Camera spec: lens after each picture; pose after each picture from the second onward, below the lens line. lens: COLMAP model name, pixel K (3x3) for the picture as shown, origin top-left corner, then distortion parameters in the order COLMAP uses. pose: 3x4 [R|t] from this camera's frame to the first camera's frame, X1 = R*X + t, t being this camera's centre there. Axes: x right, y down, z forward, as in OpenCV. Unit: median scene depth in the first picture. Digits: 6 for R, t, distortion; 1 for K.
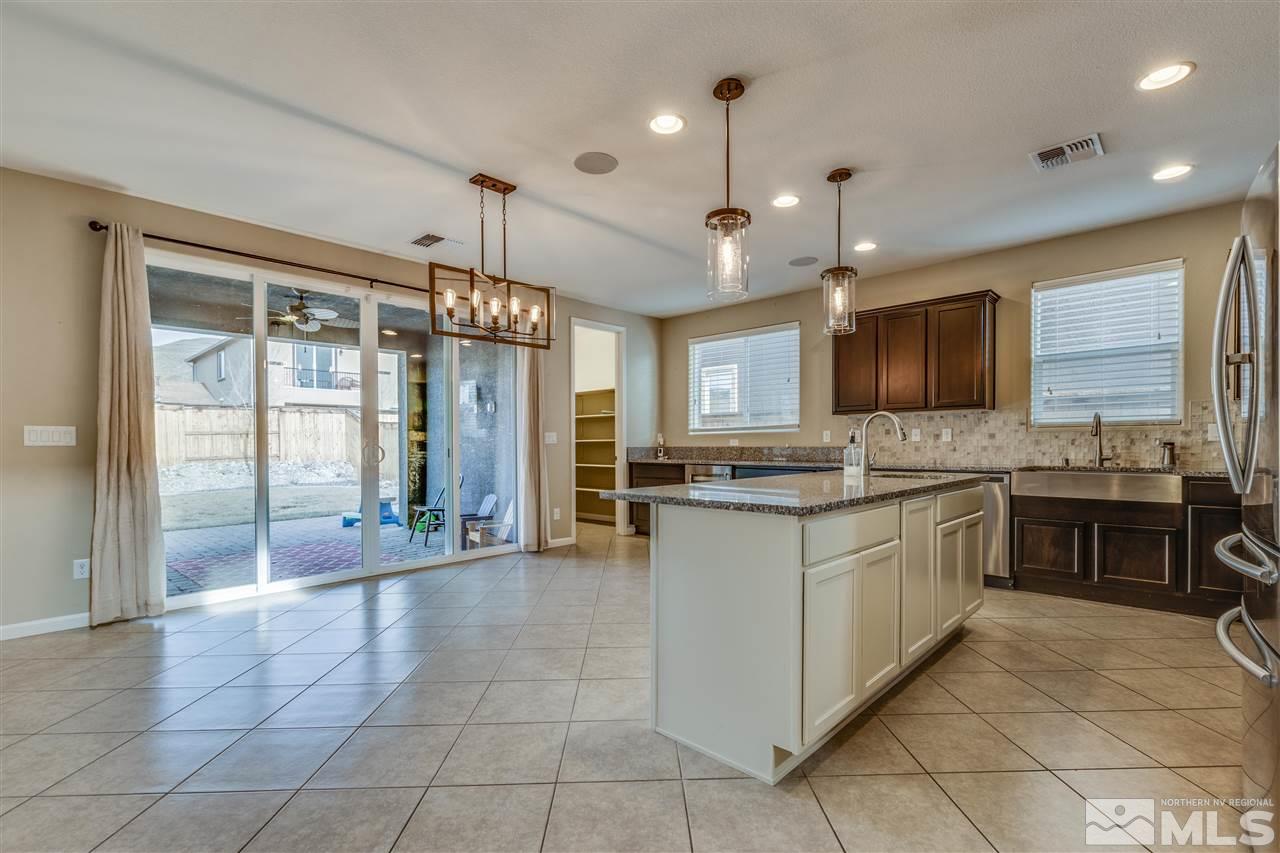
lens RADIAL K [[560.9, 0, 645.3], [0, 560.9, 440.6], [0, 0, 1]] dist [0.001034, -0.000540]
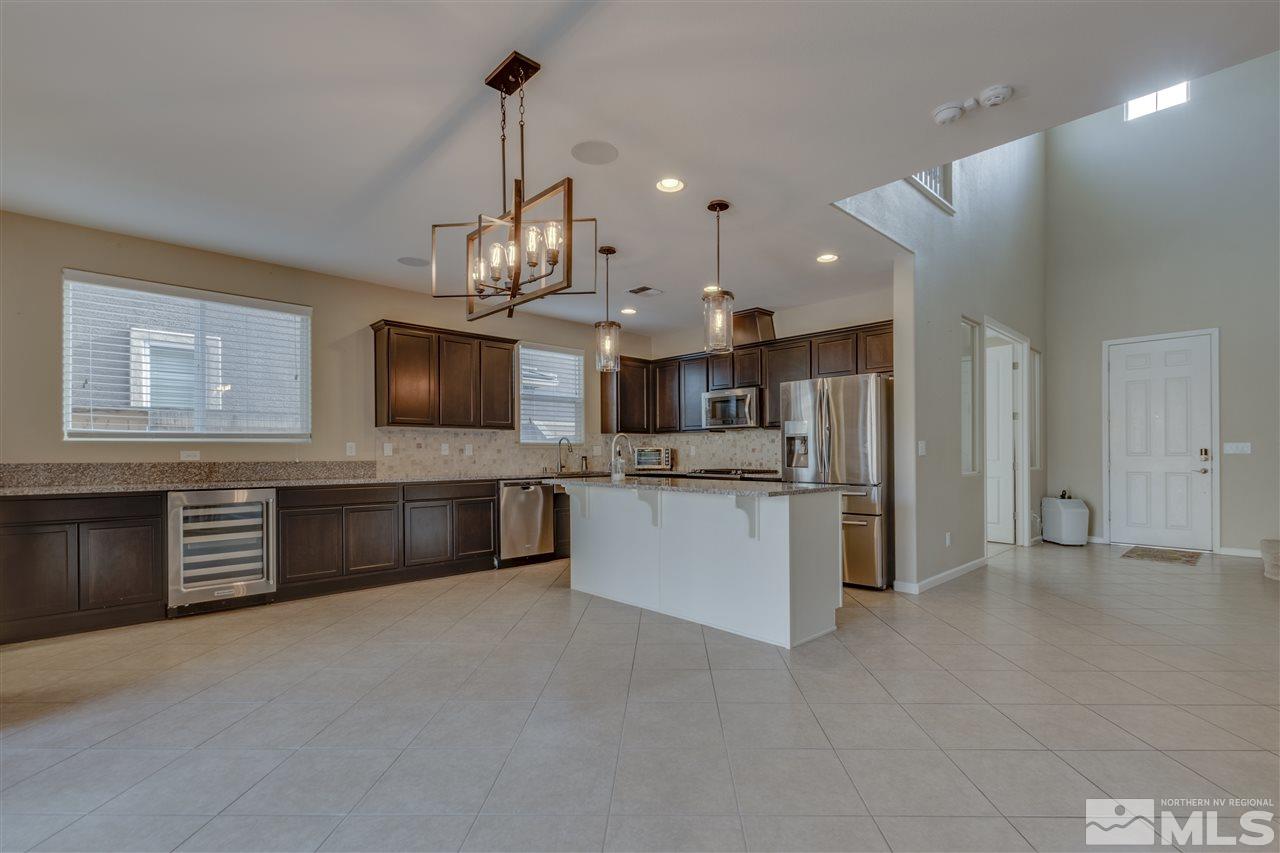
lens RADIAL K [[592.7, 0, 638.7], [0, 592.7, 457.2], [0, 0, 1]] dist [0.000187, -0.000172]
pose [[0.082258, 0.003290, 0.996606, -0.694747], [-0.001502, 0.999994, -0.003177, 0.009060], [-0.996610, -0.001236, 0.082262, 0.568651]]
